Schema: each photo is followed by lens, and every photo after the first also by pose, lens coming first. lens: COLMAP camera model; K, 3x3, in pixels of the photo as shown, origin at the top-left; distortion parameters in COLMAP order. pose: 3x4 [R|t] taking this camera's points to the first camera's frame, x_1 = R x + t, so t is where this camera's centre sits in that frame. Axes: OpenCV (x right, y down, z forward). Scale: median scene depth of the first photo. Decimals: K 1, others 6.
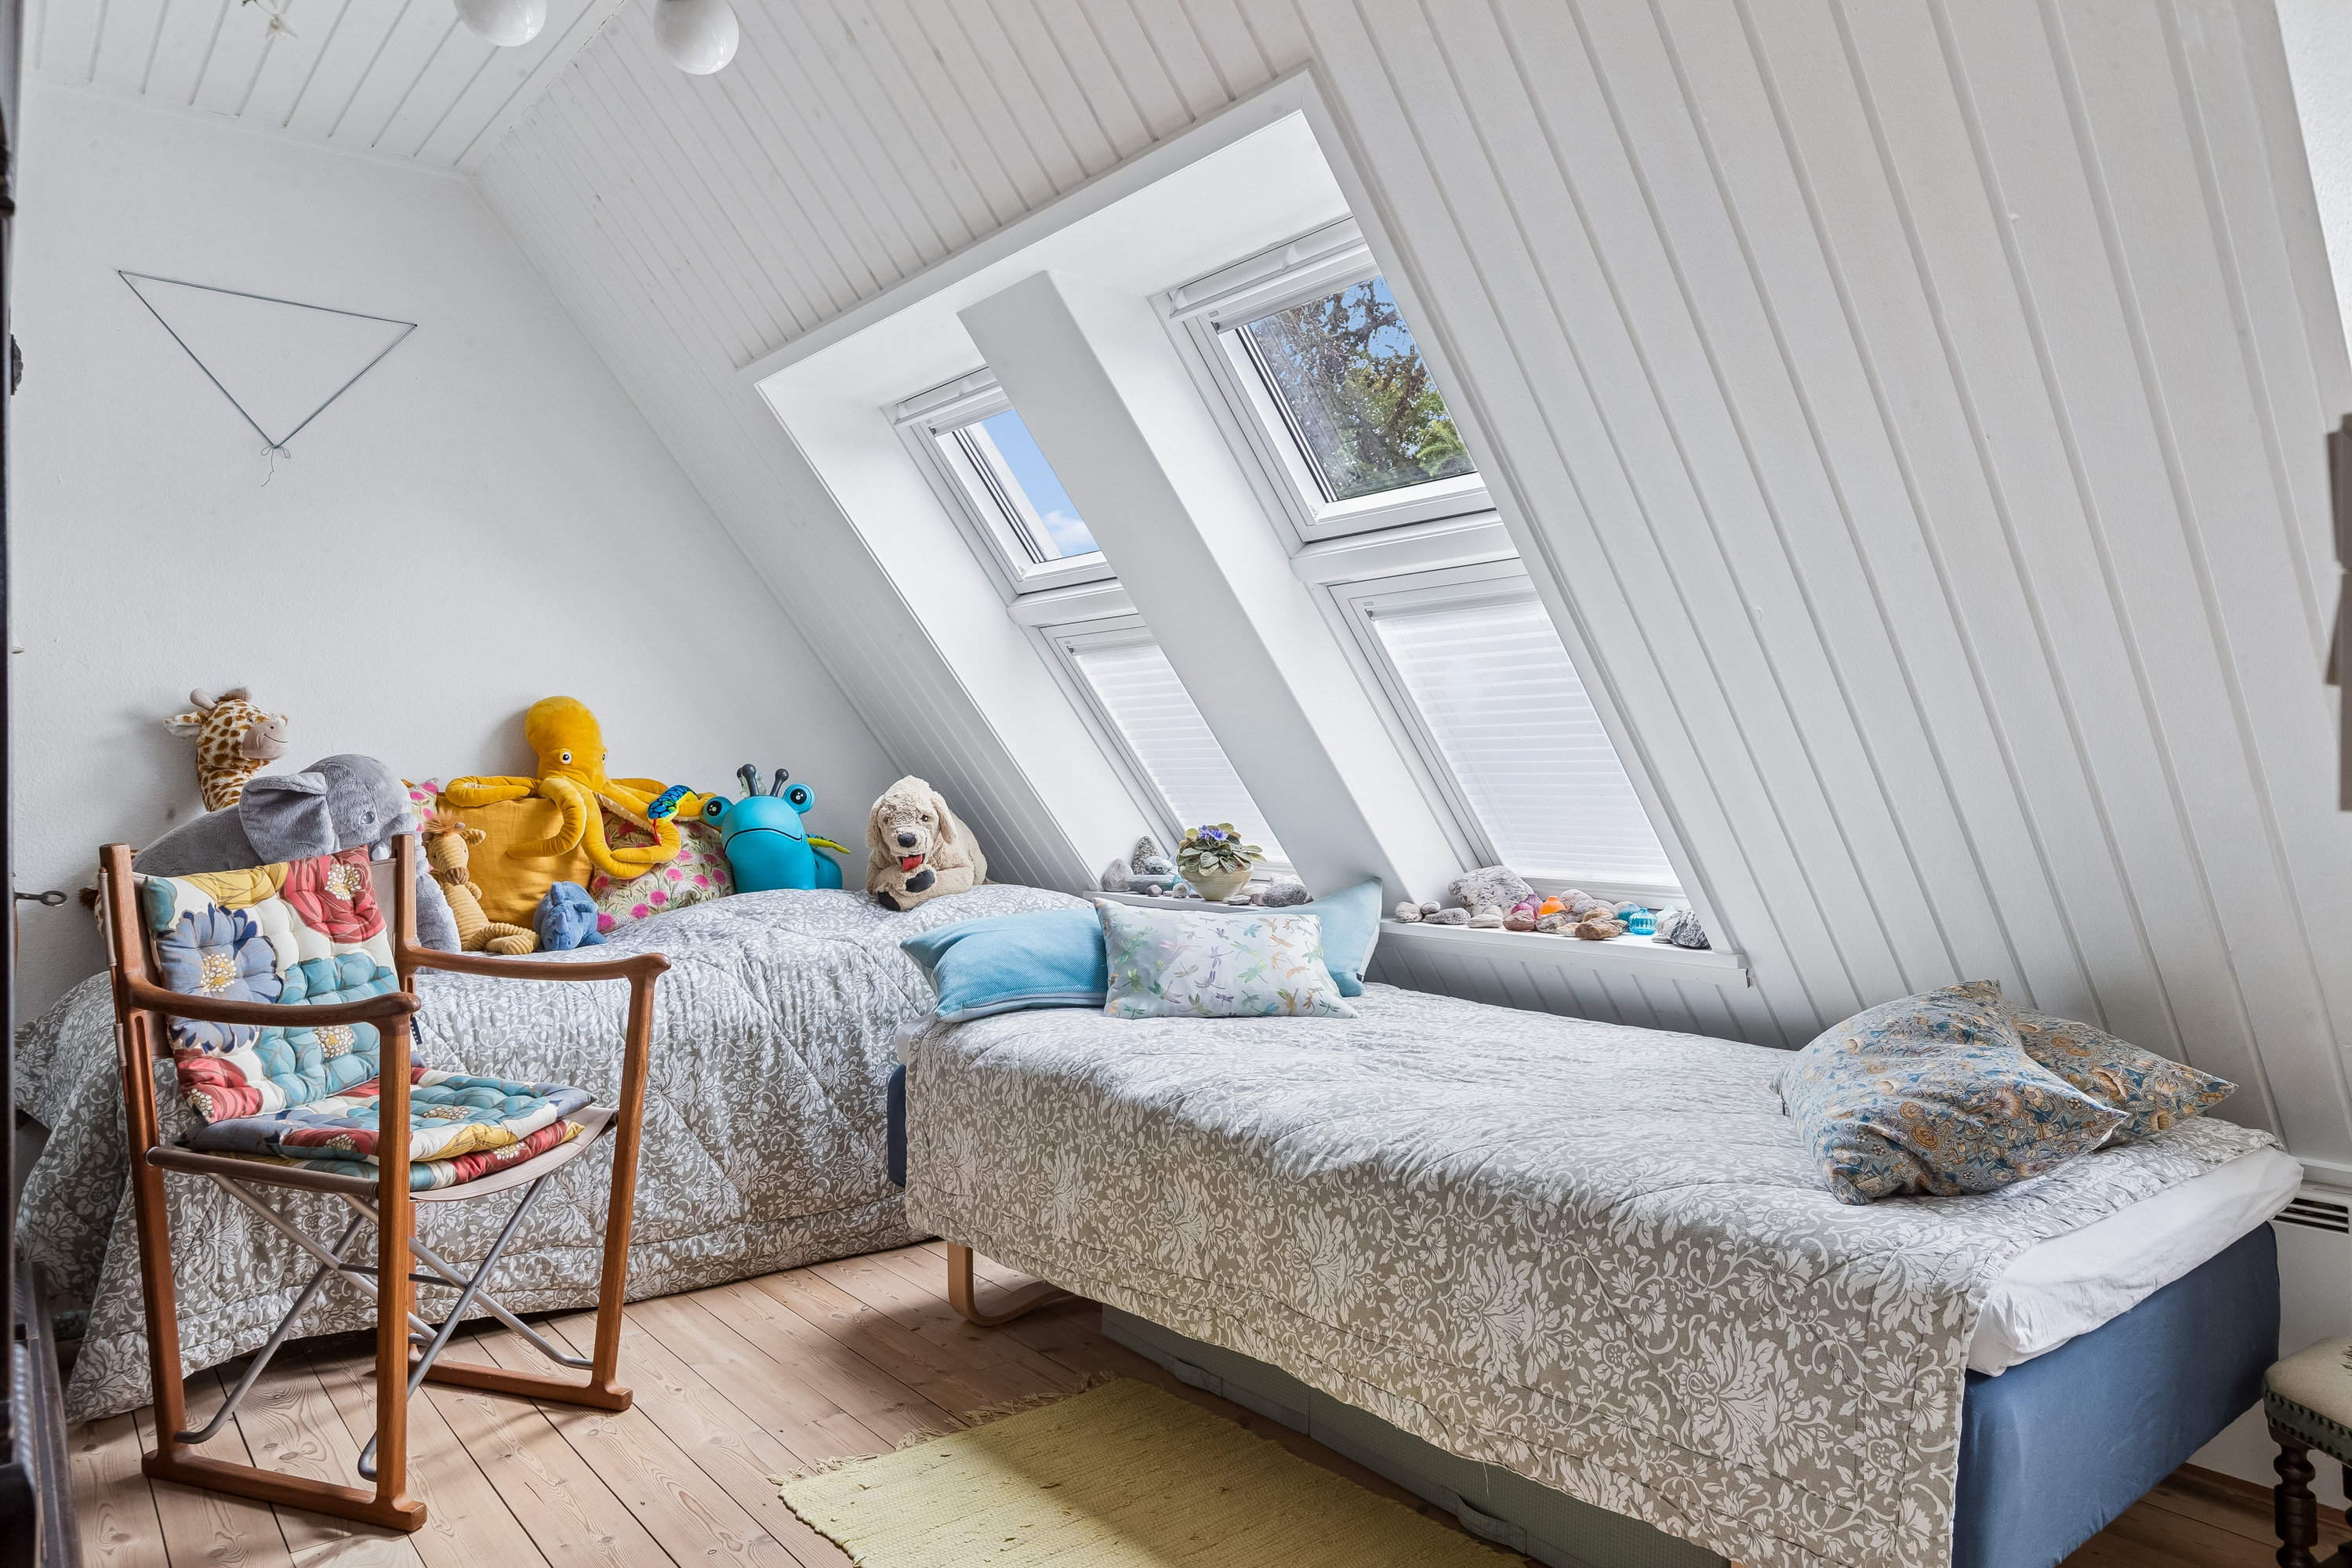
lens RADIAL K [[1498.1, 0, 1174.1], [0, 1498.1, 793.4], [0, 0, 1]] dist [0.005662, -0.000510]
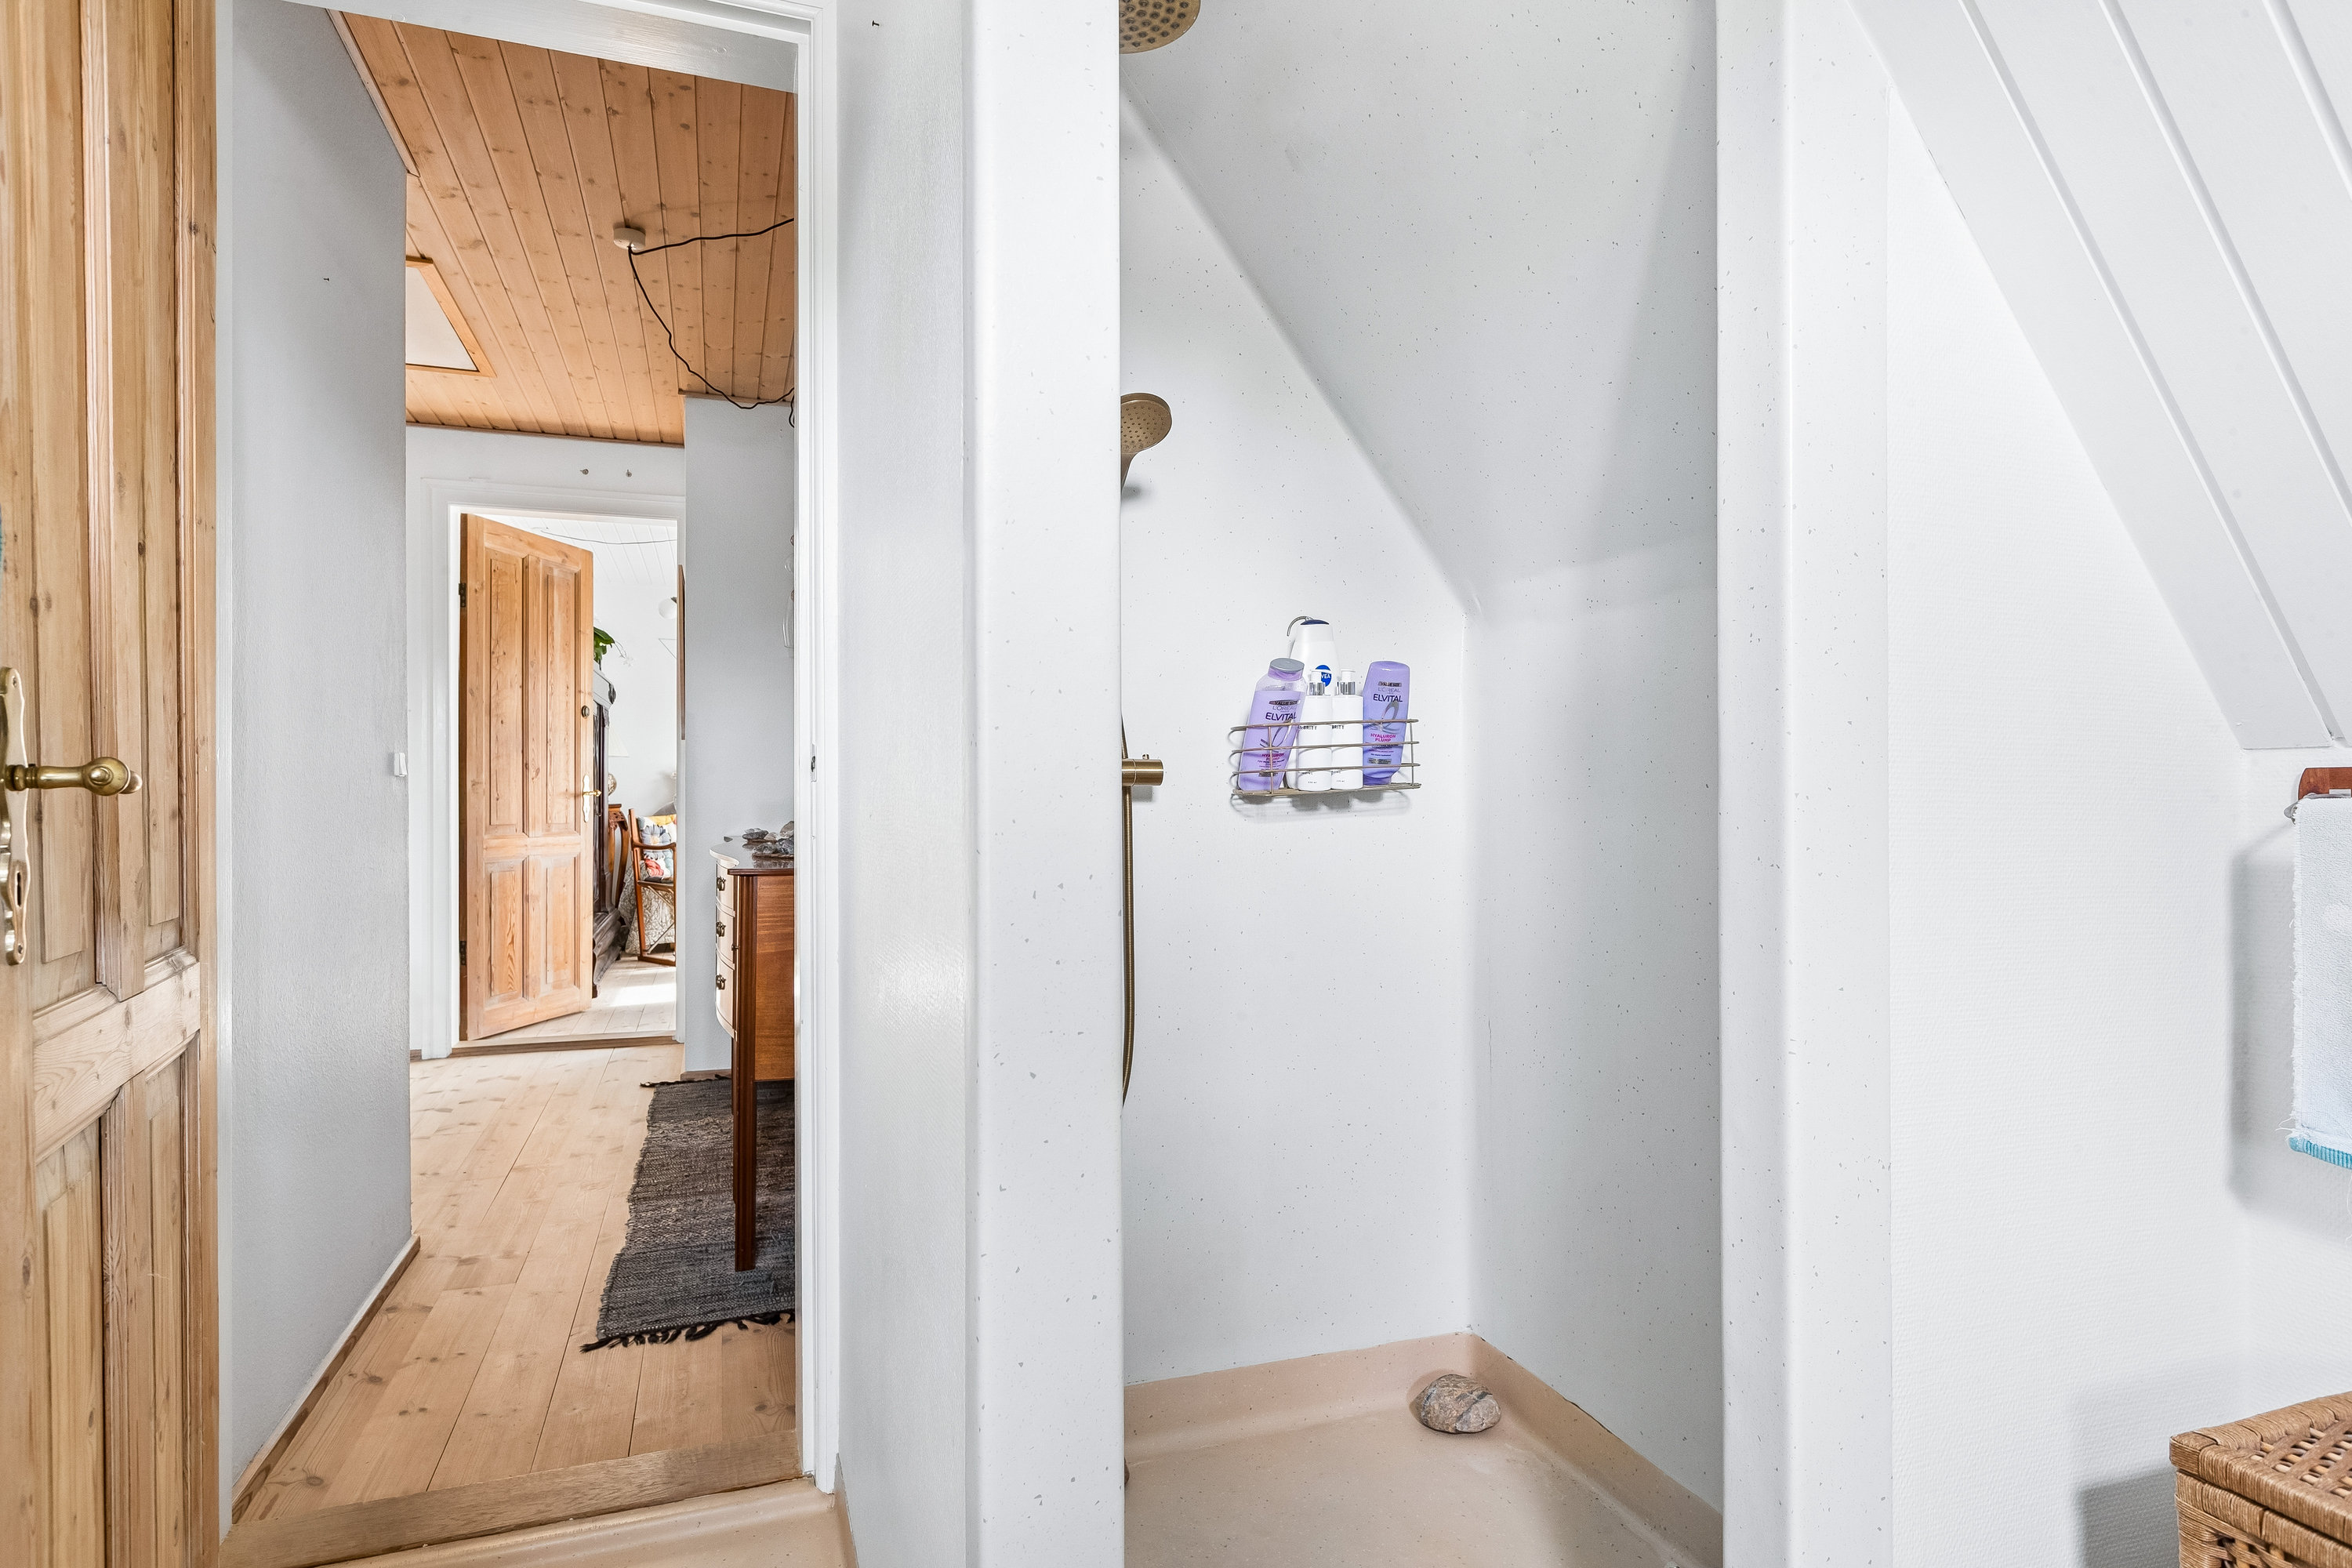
lens RADIAL K [[1314.2, 0, 1186.8], [0, 1314.2, 783.5], [0, 0, 1]] dist [0.005456, -0.000440]
pose [[0.934669, -0.001672, -0.355516, 2.020083], [-0.001082, 0.999971, -0.007549, -0.010823], [0.355518, 0.007440, 0.934640, -1.860515]]
